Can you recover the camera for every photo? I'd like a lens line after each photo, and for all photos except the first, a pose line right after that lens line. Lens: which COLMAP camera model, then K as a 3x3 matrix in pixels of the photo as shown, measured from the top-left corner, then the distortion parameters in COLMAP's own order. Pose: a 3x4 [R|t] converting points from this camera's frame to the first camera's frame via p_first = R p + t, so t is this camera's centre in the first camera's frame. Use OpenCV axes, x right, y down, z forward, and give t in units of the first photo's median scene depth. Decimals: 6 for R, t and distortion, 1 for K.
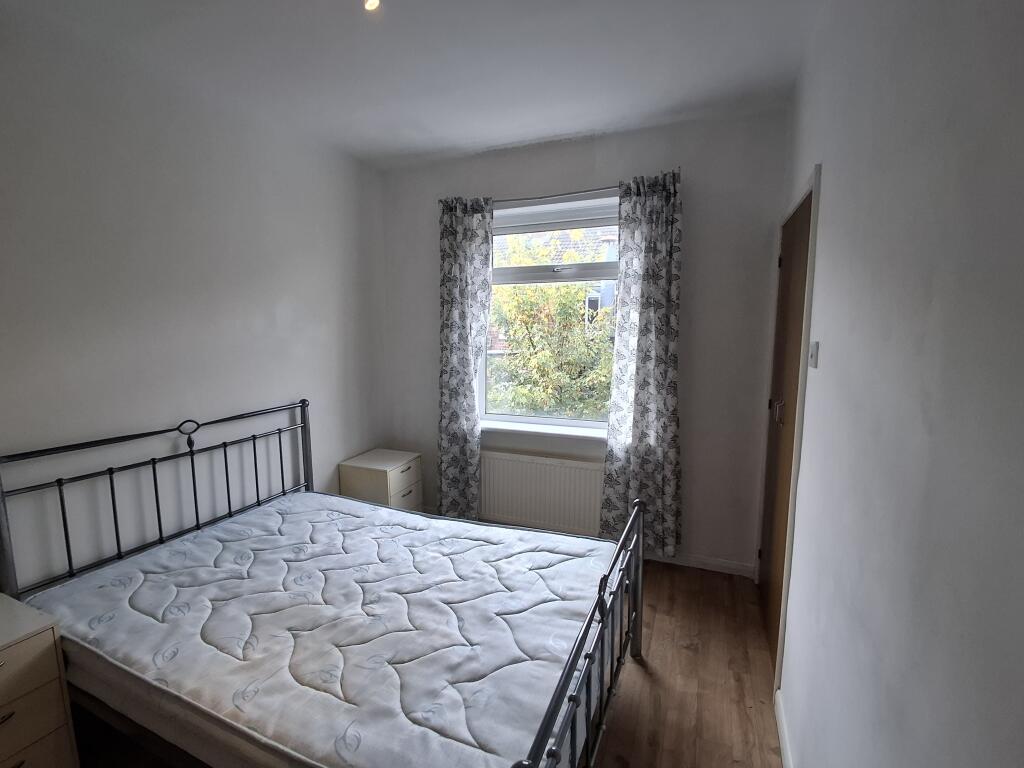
lens RADIAL K [[476.8, 0, 496.1], [0, 476.8, 385.1], [0, 0, 1]] dist [-0.001463, -0.000855]
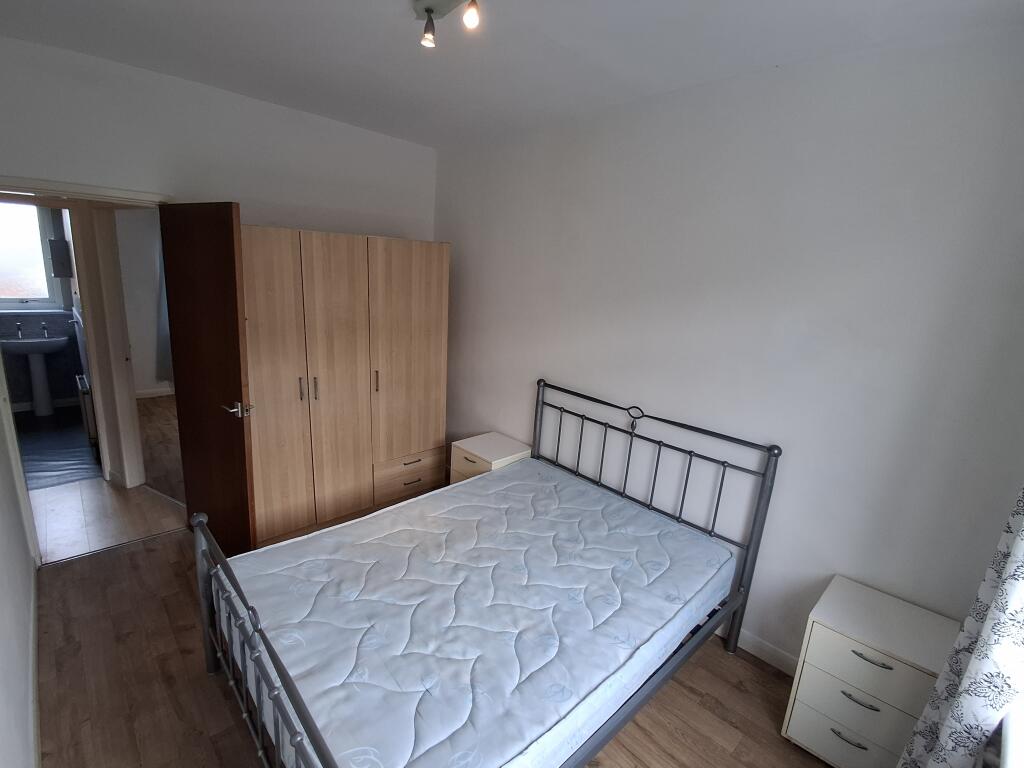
lens RADIAL K [[467.9, 0, 491.1], [0, 467.9, 385.4], [0, 0, 1]] dist [-0.000660, -0.010608]
pose [[-0.400053, 0.197947, -0.894860, 0.375365], [-0.169457, 0.943586, 0.284482, -0.178014], [0.900690, 0.265448, -0.343941, 0.784603]]
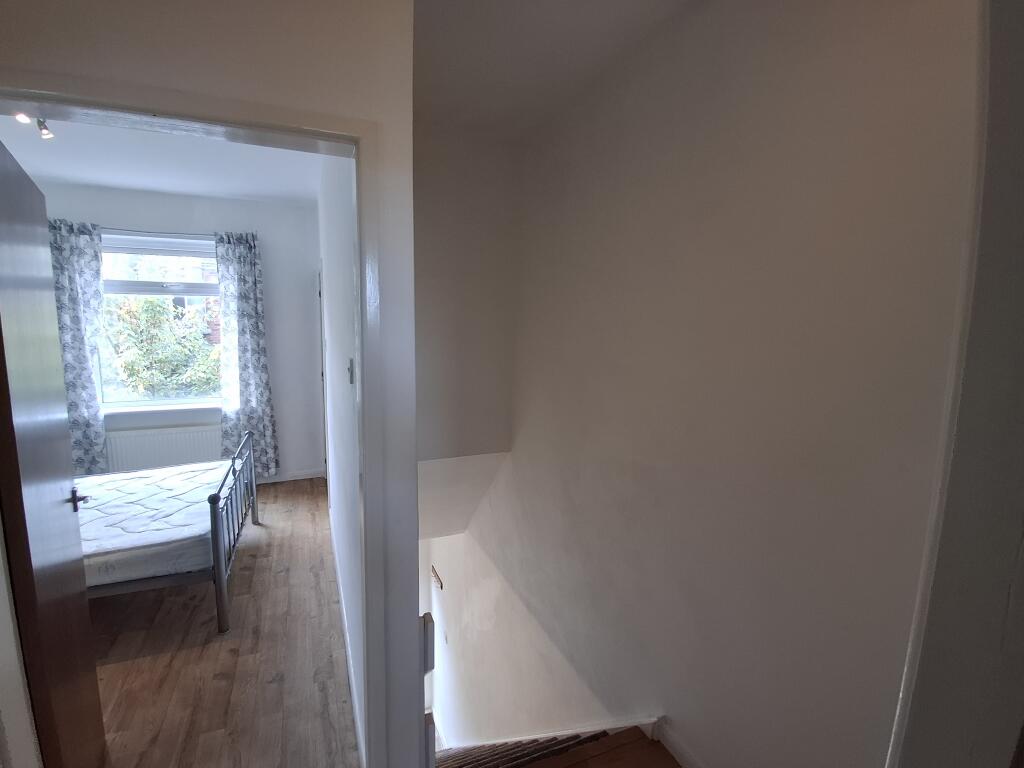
lens RADIAL K [[467.9, 0, 491.1], [0, 467.9, 385.4], [0, 0, 1]] dist [-0.000660, -0.010608]
pose [[0.702392, -0.081590, 0.707099, -0.198394], [0.073316, 0.996418, 0.042146, 0.049470], [-0.708004, 0.022239, 0.705858, -0.610283]]
